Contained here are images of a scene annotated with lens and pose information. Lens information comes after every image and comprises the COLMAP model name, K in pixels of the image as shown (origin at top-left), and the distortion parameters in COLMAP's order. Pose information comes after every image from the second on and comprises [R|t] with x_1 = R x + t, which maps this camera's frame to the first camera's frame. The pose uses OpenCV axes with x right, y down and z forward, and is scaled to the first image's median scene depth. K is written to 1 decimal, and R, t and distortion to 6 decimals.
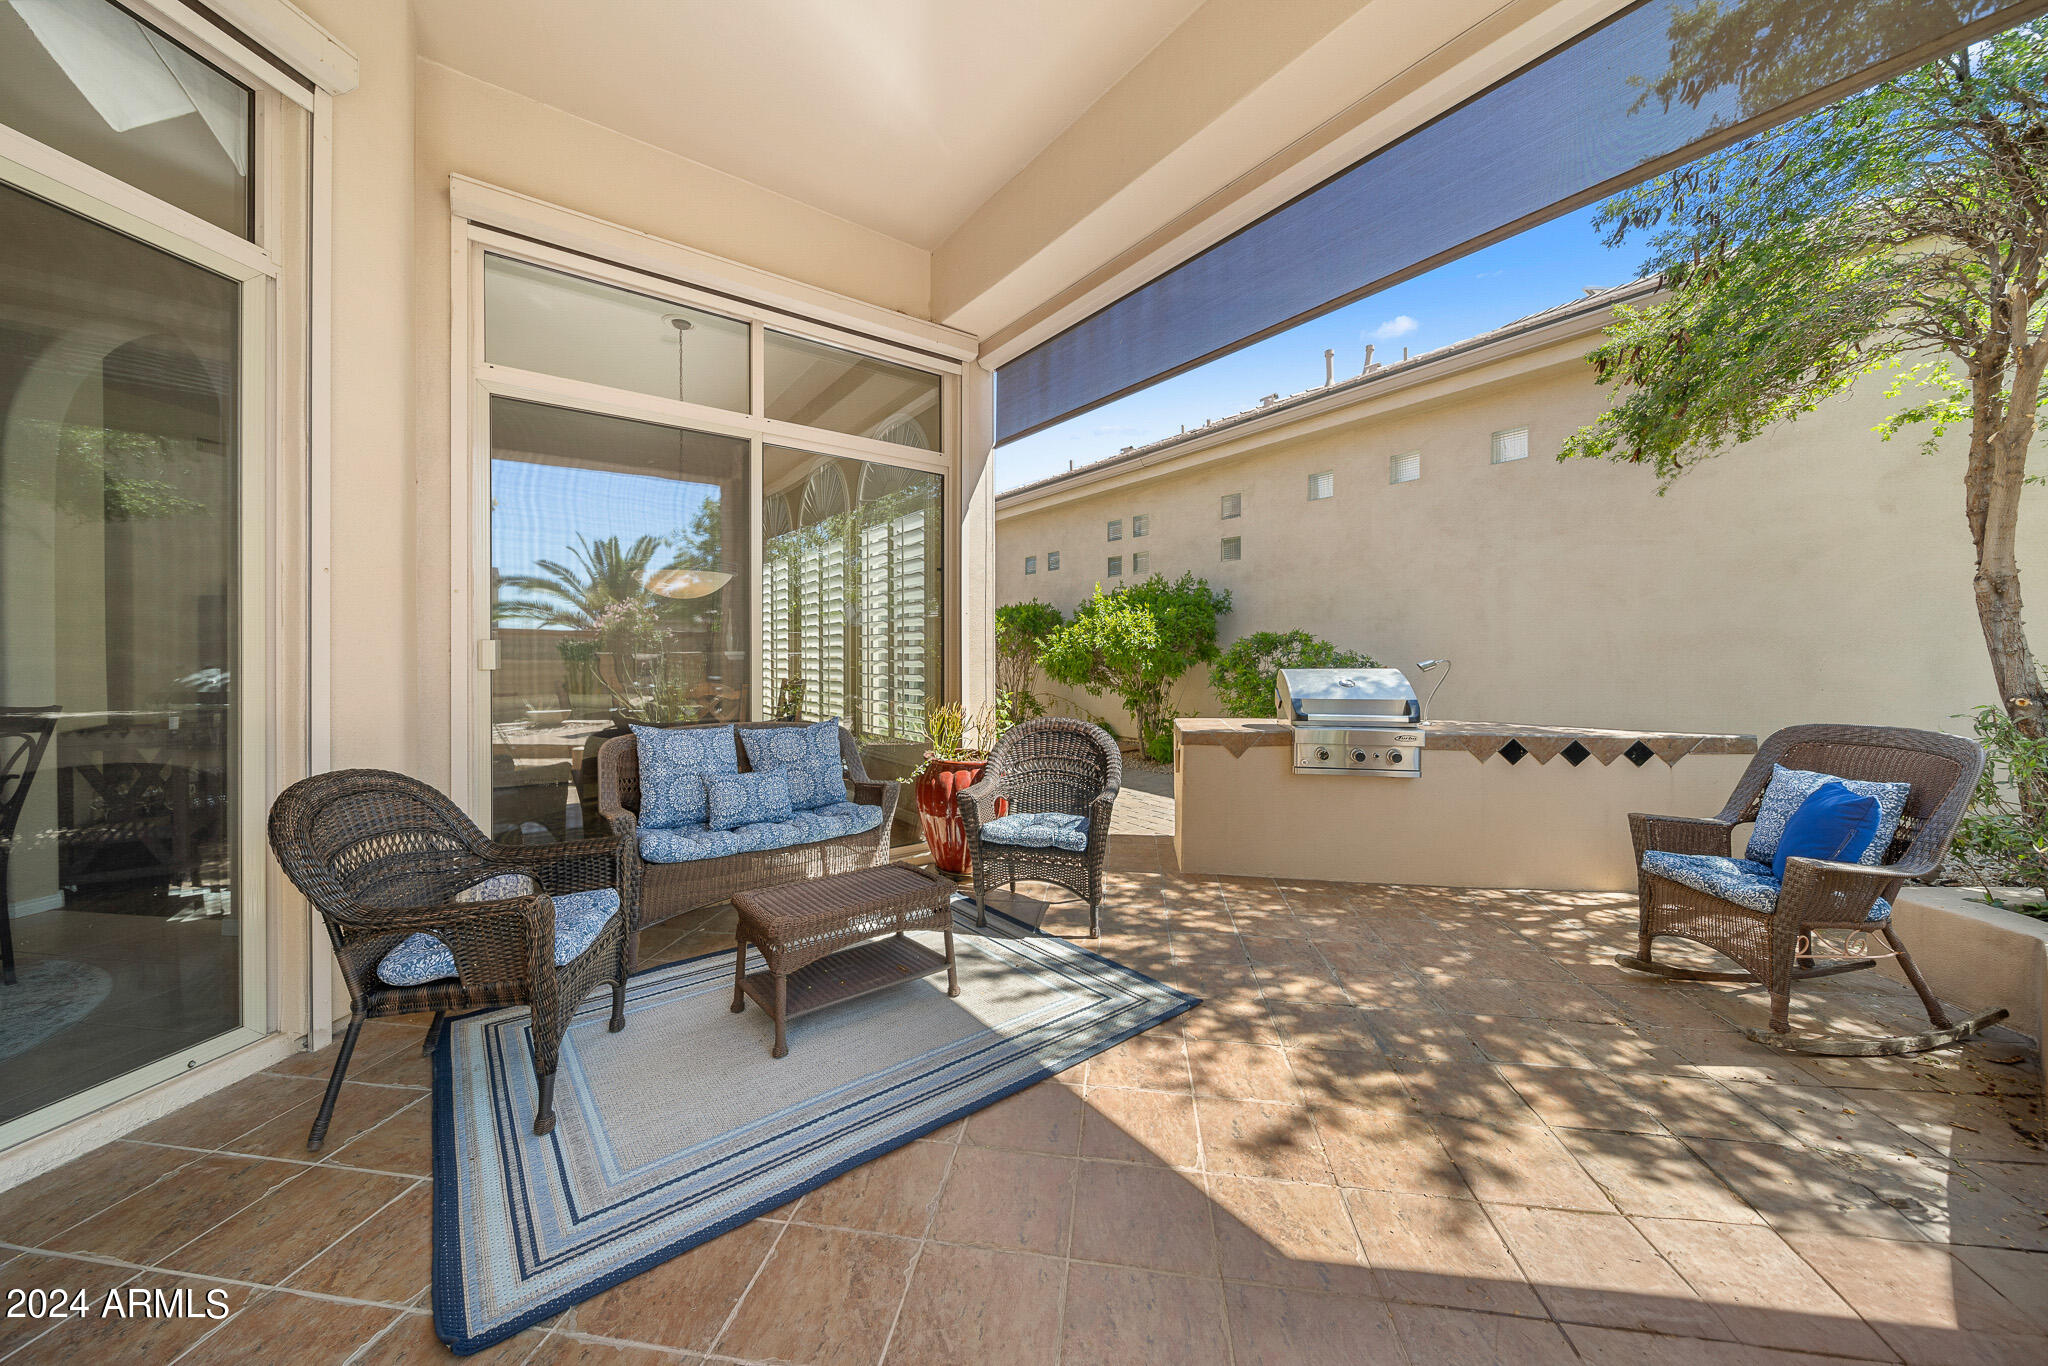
lens RADIAL K [[738.1, 0, 1027.0], [0, 738.1, 664.7], [0, 0, 1]] dist [0.000406, 0.000020]
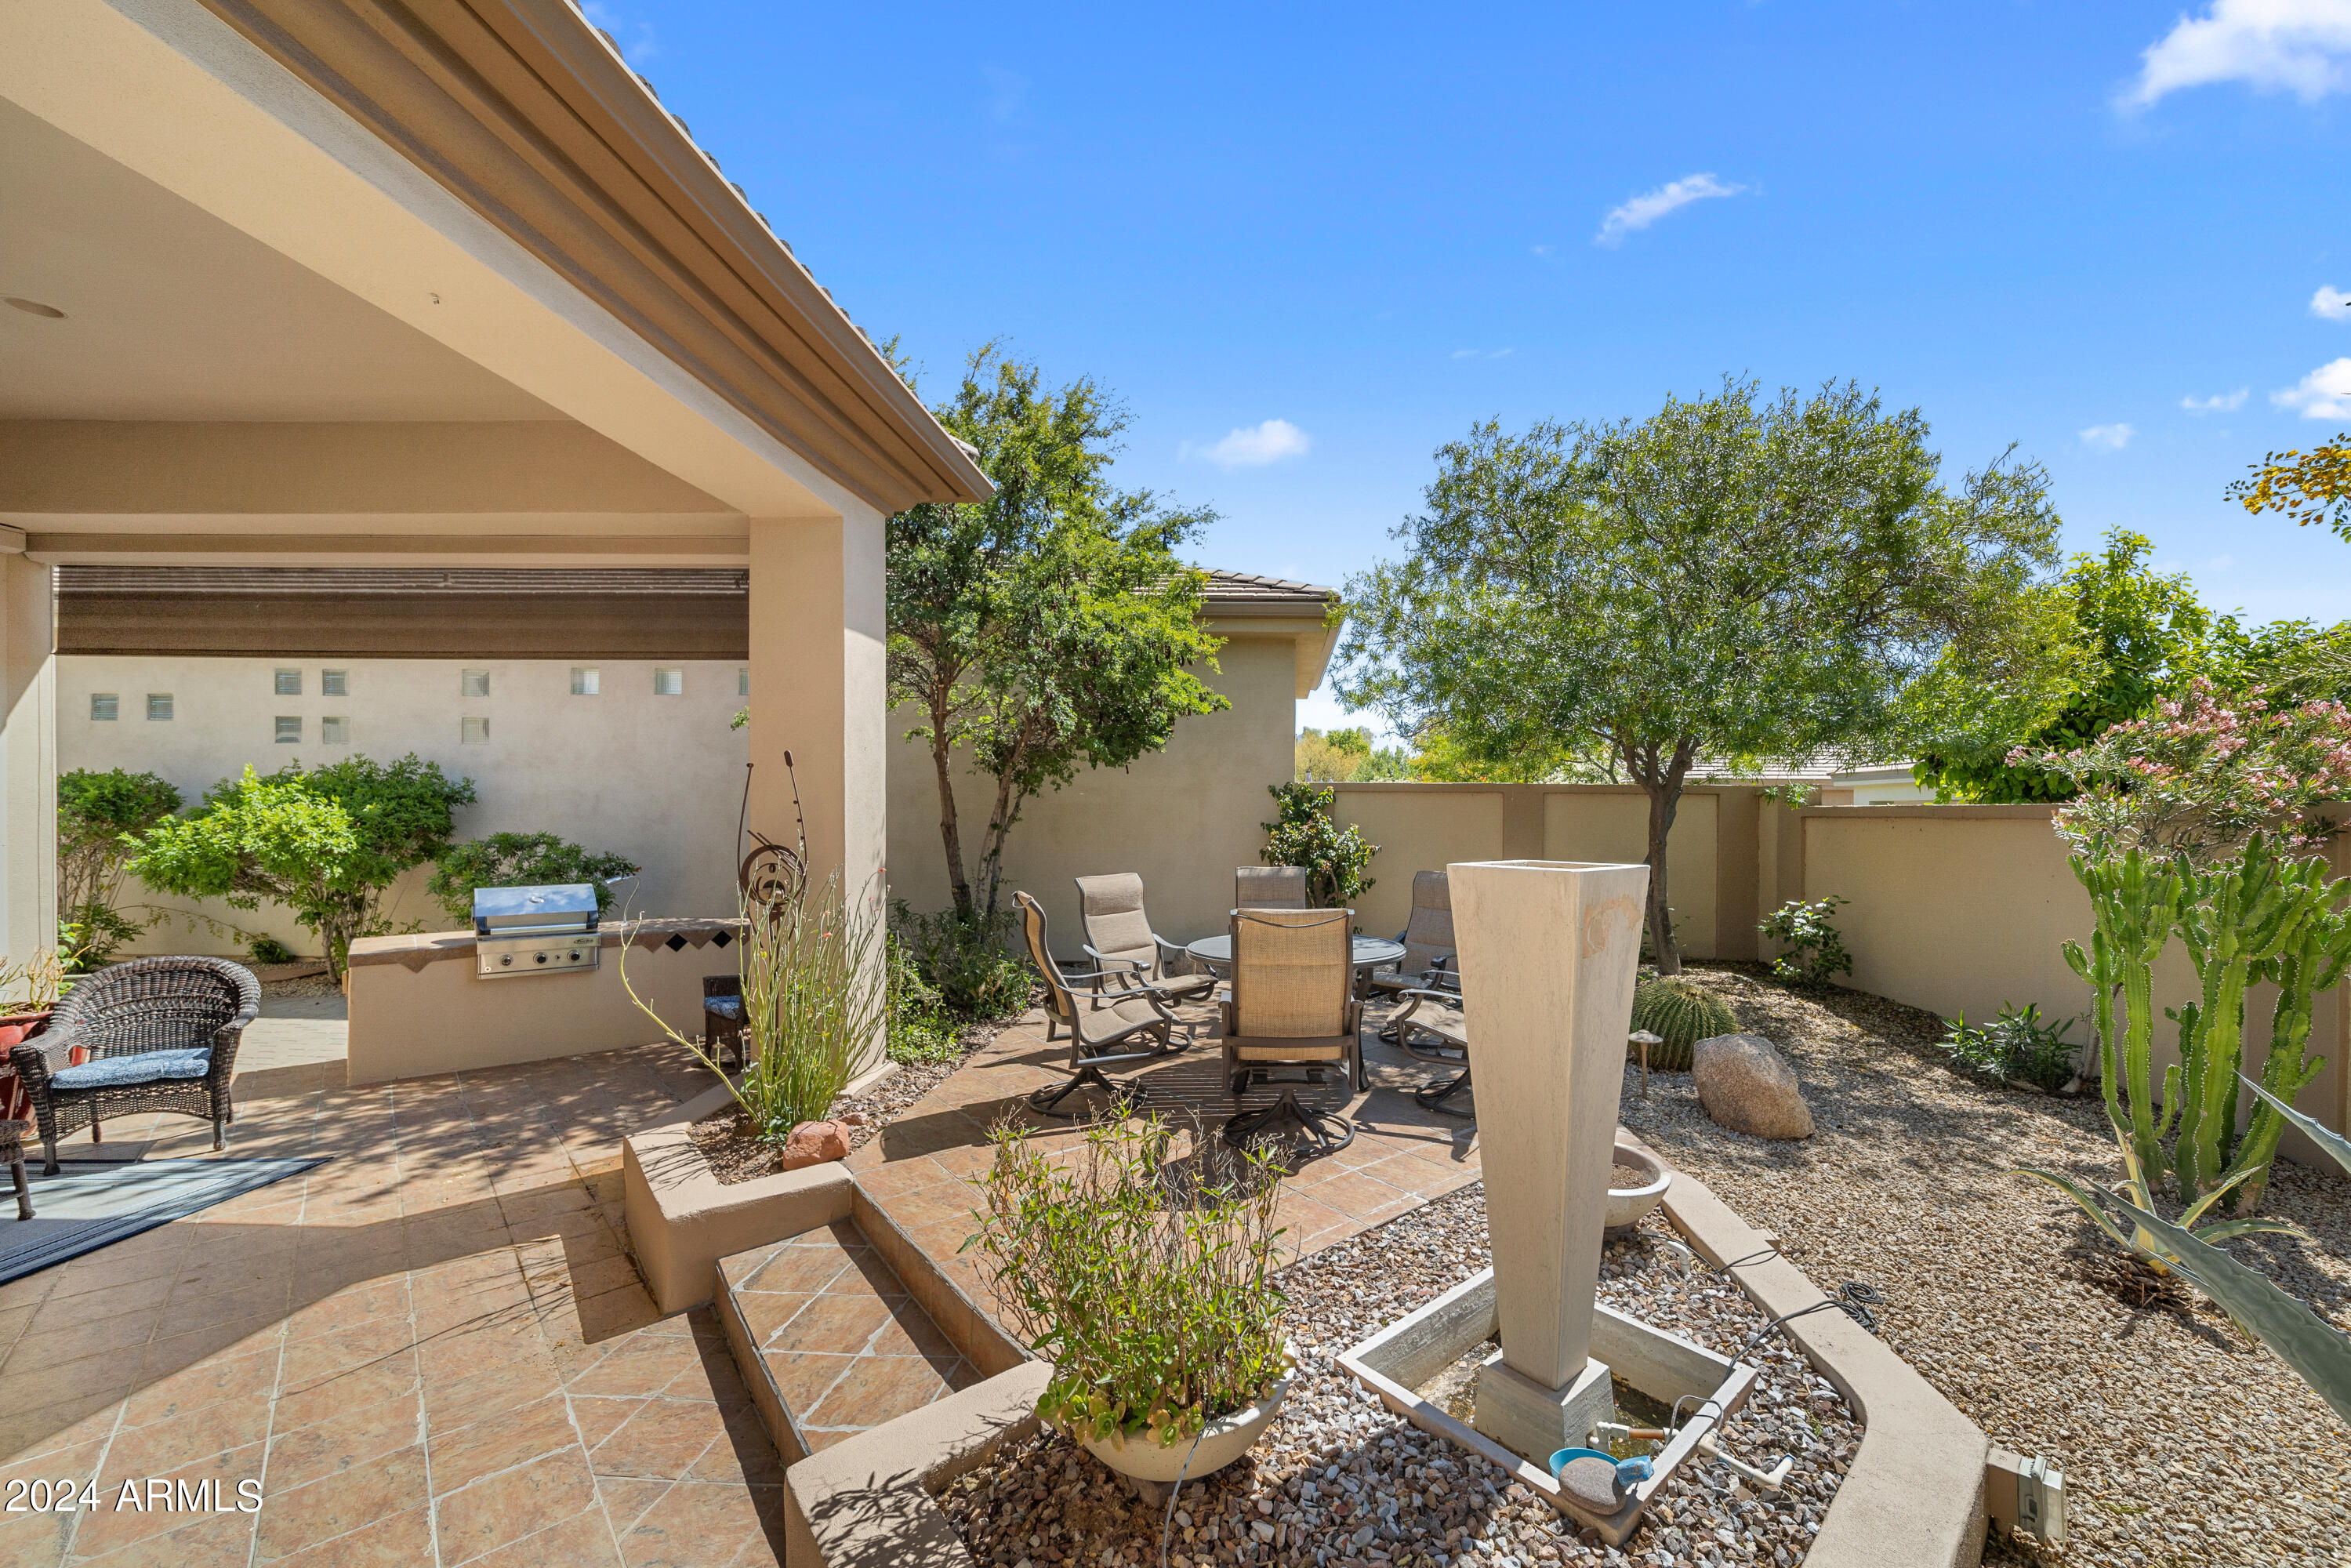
lens RADIAL K [[920.1, 0, 1310.6], [0, 920.1, 815.8], [0, 0, 1]] dist [-0.008351, -0.000171]
pose [[0.589877, -0.000240, 0.807493, -0.022233], [-0.000210, 1.000000, 0.000450, -0.070670], [-0.807493, -0.000435, 0.589877, -0.573479]]
